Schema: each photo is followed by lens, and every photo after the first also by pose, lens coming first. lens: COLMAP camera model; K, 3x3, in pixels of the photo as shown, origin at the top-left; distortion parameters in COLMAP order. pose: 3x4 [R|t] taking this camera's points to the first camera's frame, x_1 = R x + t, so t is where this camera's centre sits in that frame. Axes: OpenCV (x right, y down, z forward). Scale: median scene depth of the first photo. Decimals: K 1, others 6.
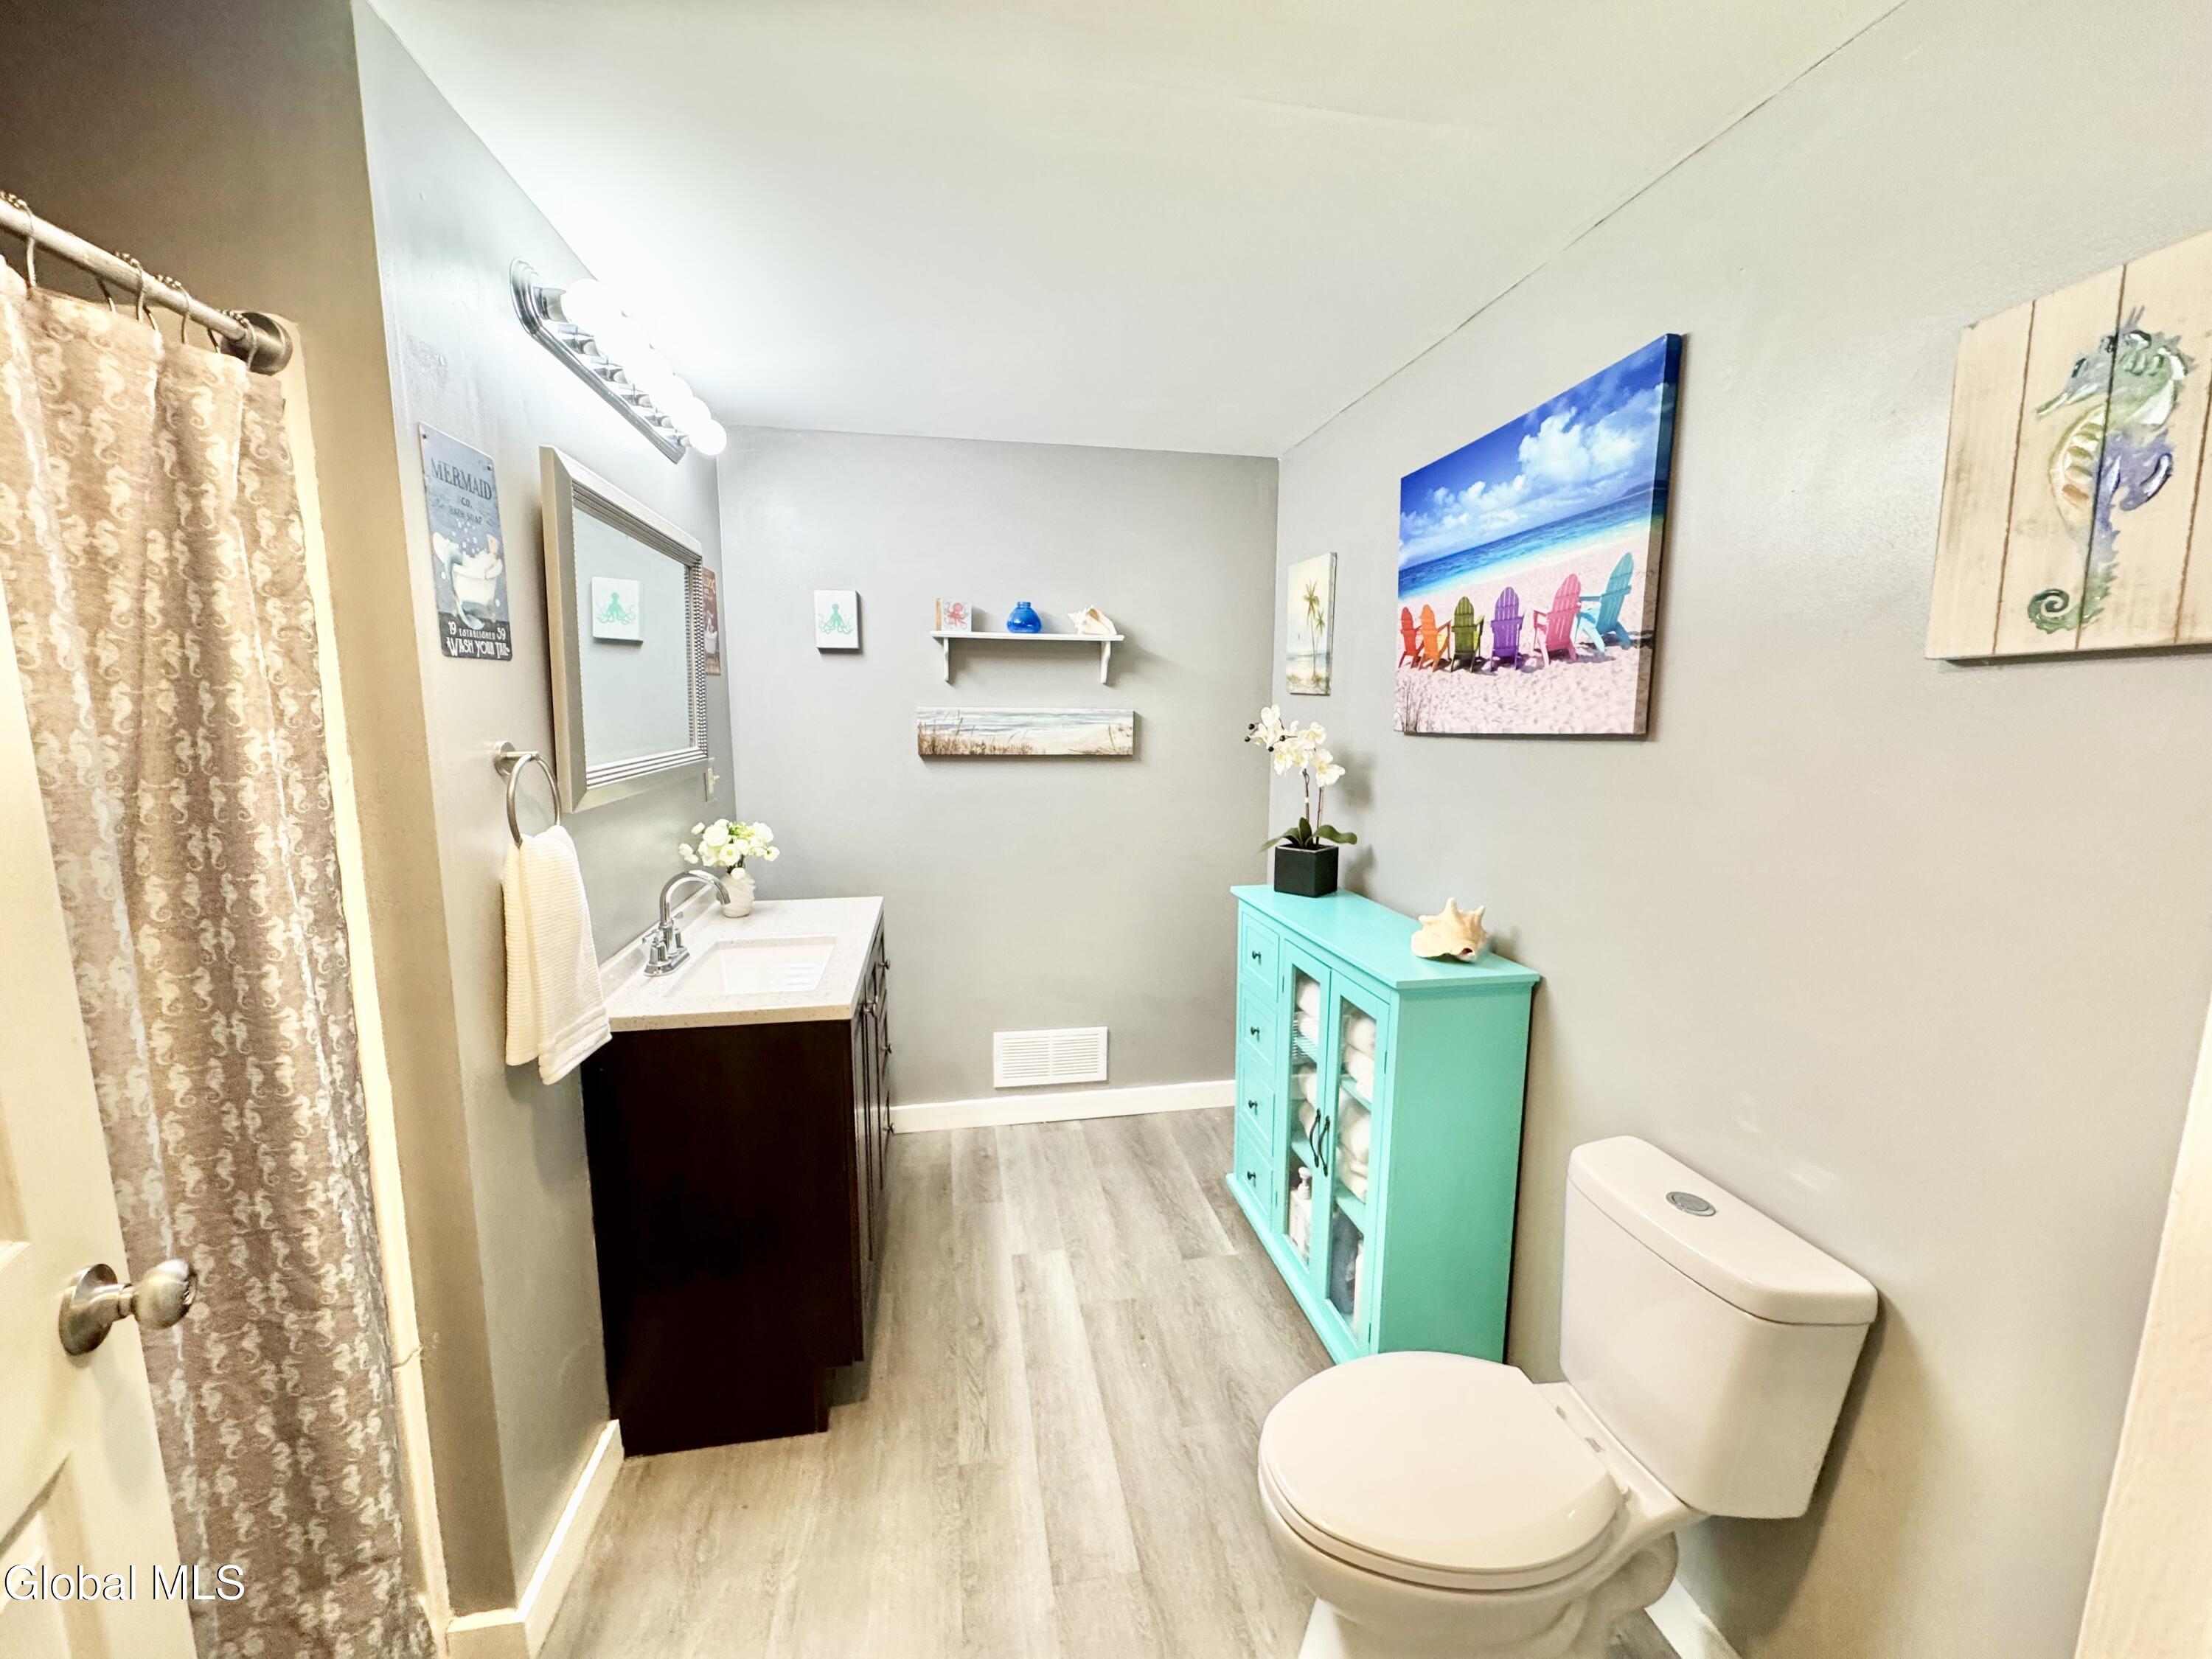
lens RADIAL K [[880.9, 0, 1104.0], [0, 880.9, 829.8], [0, 0, 1]] dist [-0.001139, 0.000291]
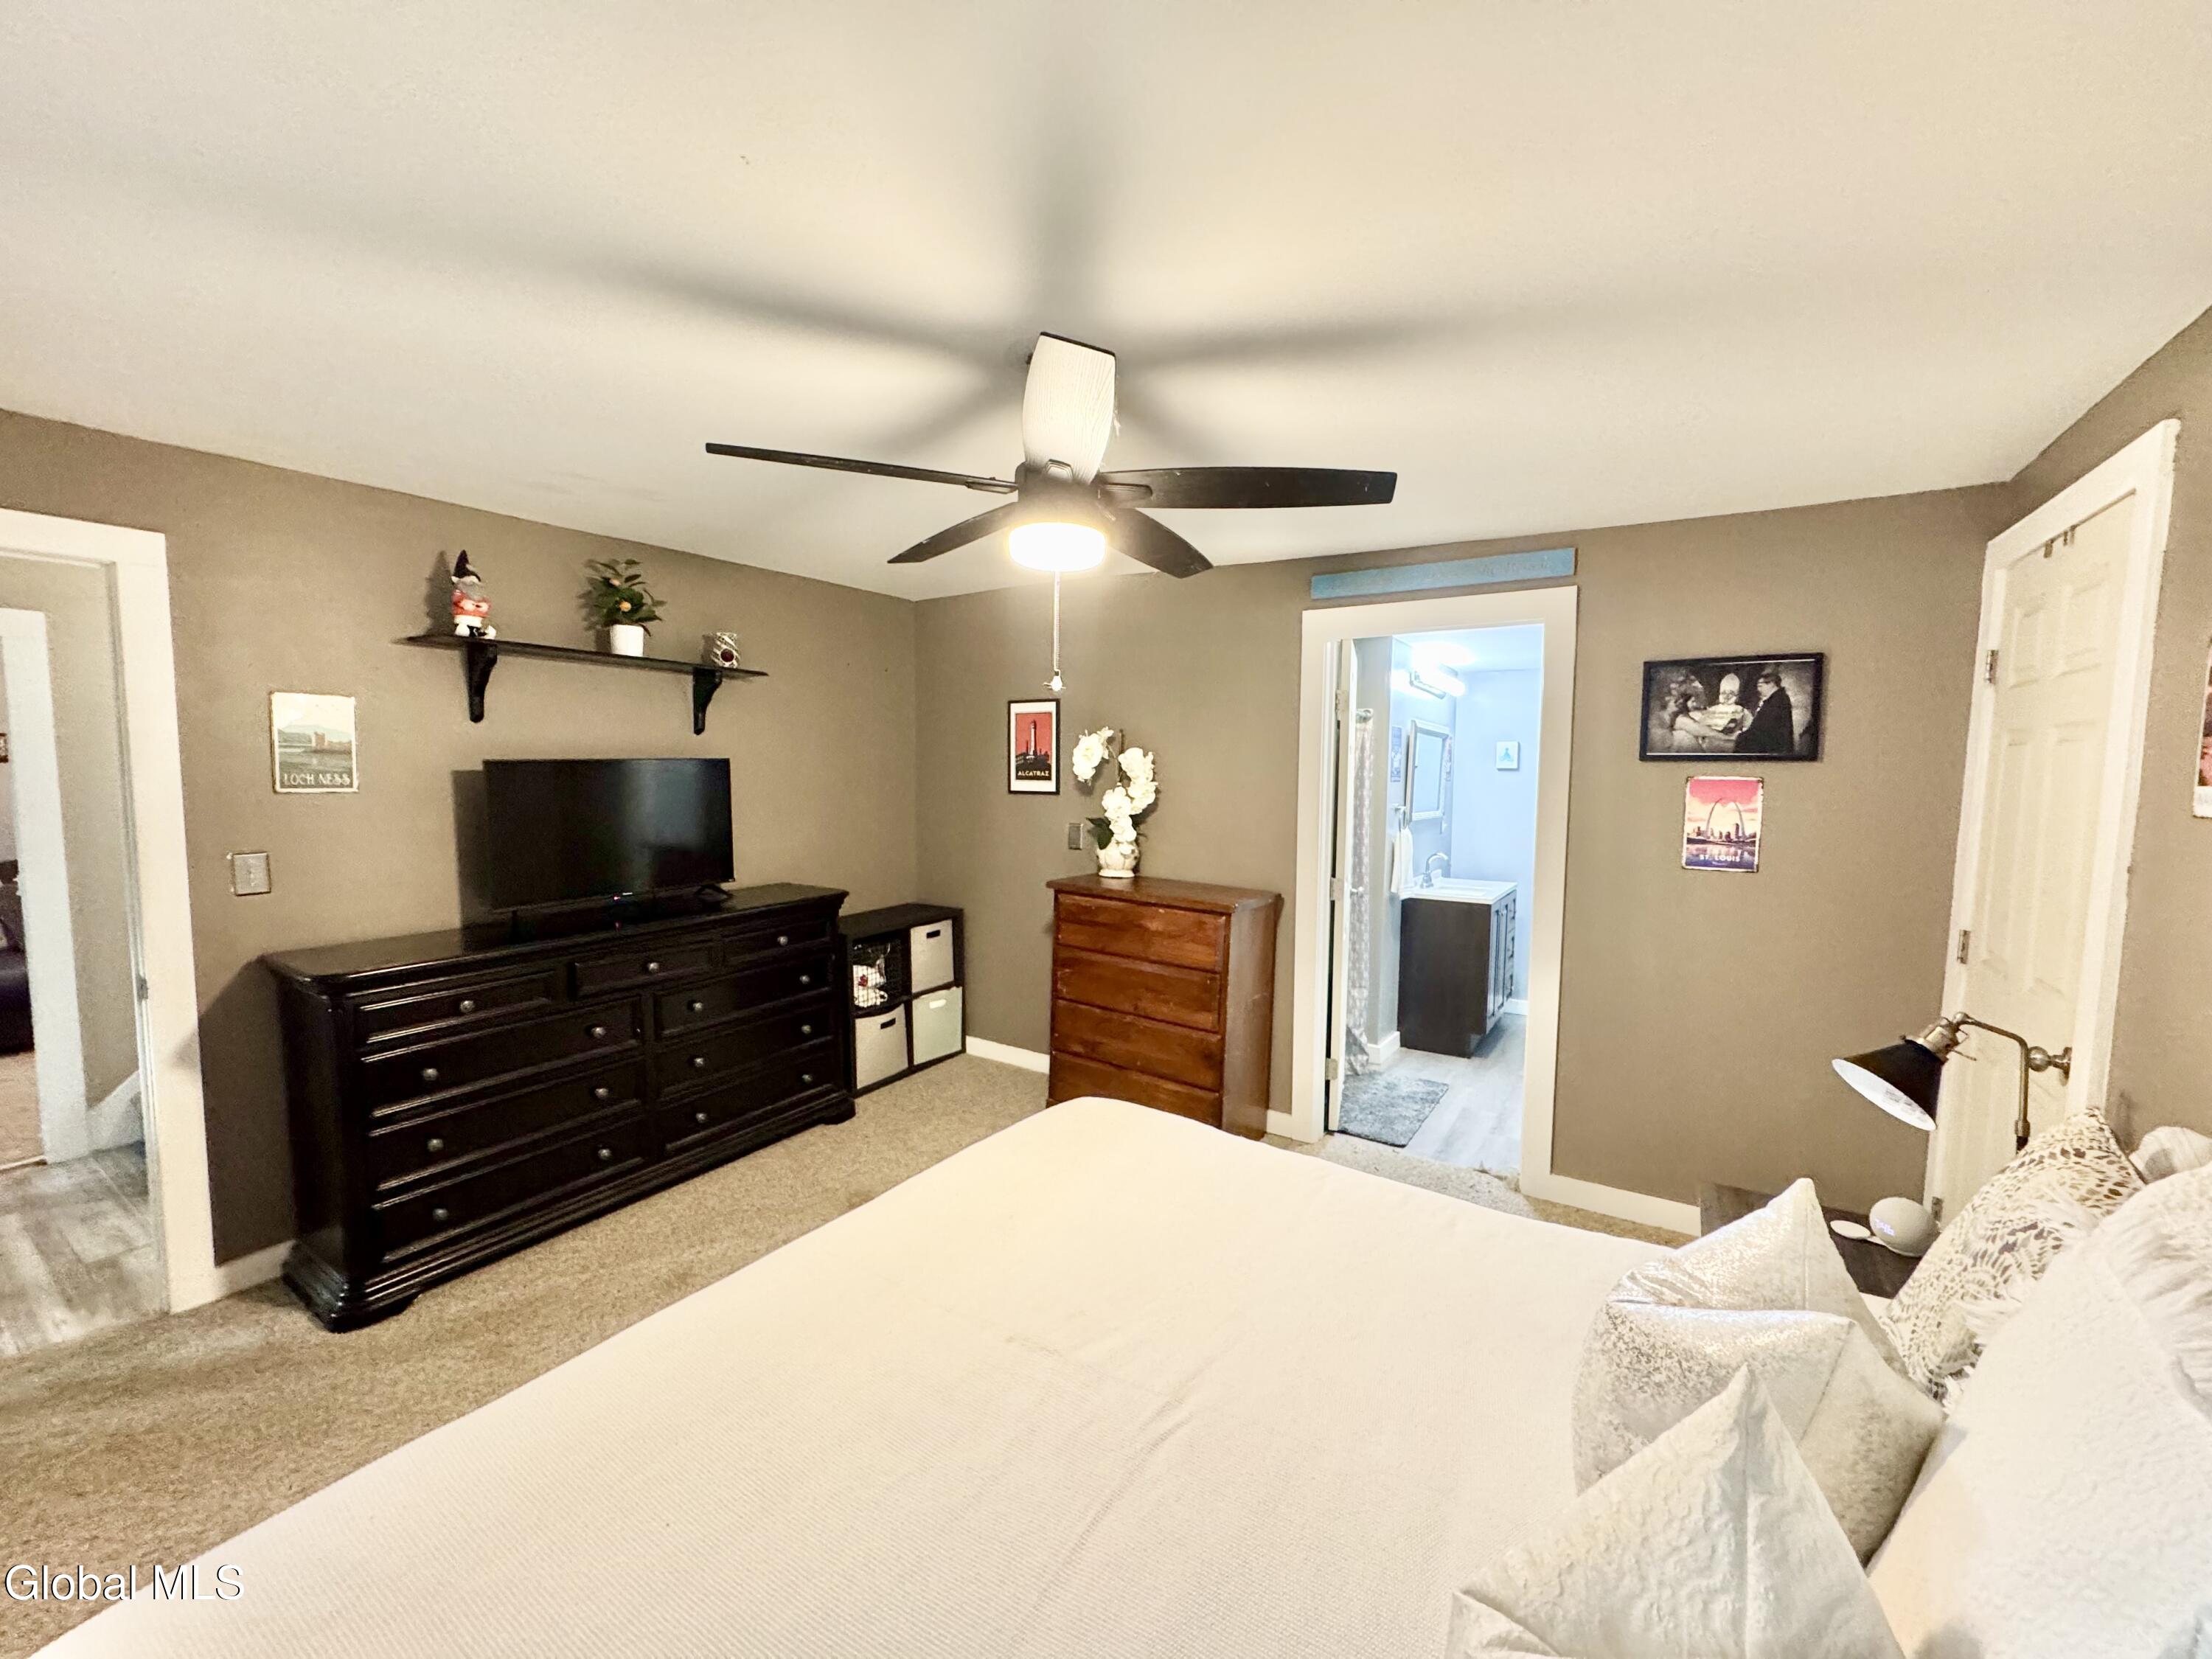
lens RADIAL K [[885.4, 0, 1101.4], [0, 885.4, 830.0], [0, 0, 1]] dist [-0.002680, 0.000383]
pose [[0.730889, 0.049427, -0.680704, 0.636381], [-0.105219, 0.993611, -0.040828, 0.186450], [0.674337, 0.101464, 0.731420, -1.726599]]
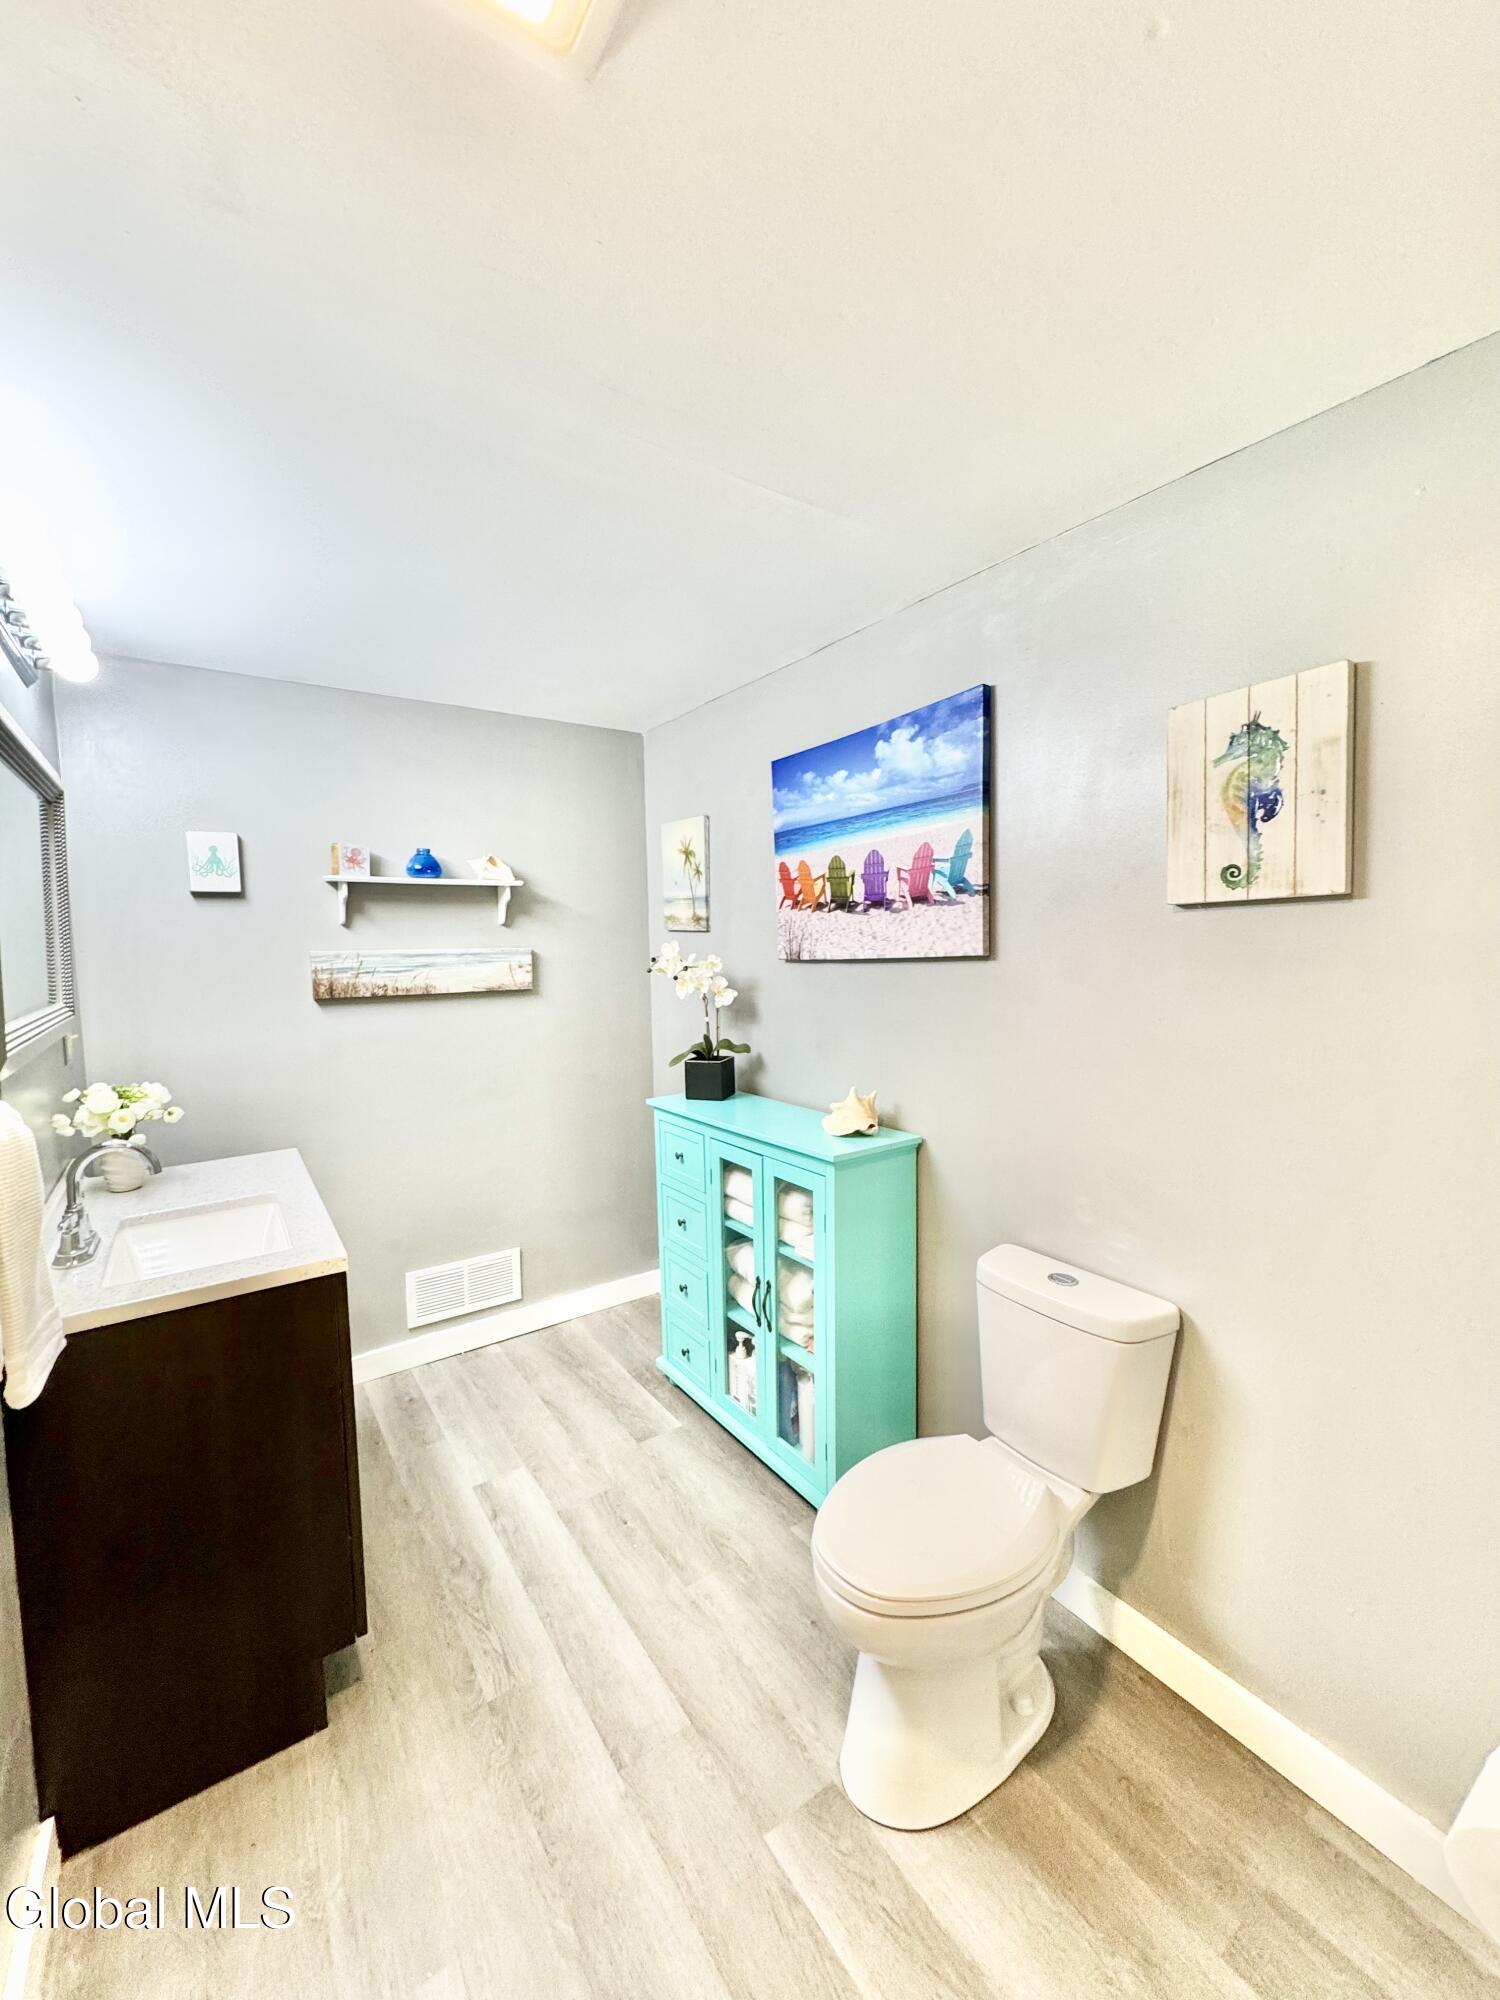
lens RADIAL K [[793.0, 0, 757.7], [0, 793.0, 998.2], [0, 0, 1]] dist [0.001132, -0.000241]
pose [[0.910517, -0.053219, 0.410033, -0.187927], [0.080487, 0.995525, -0.049517, -0.004788], [-0.405563, 0.078089, 0.910726, -0.007368]]
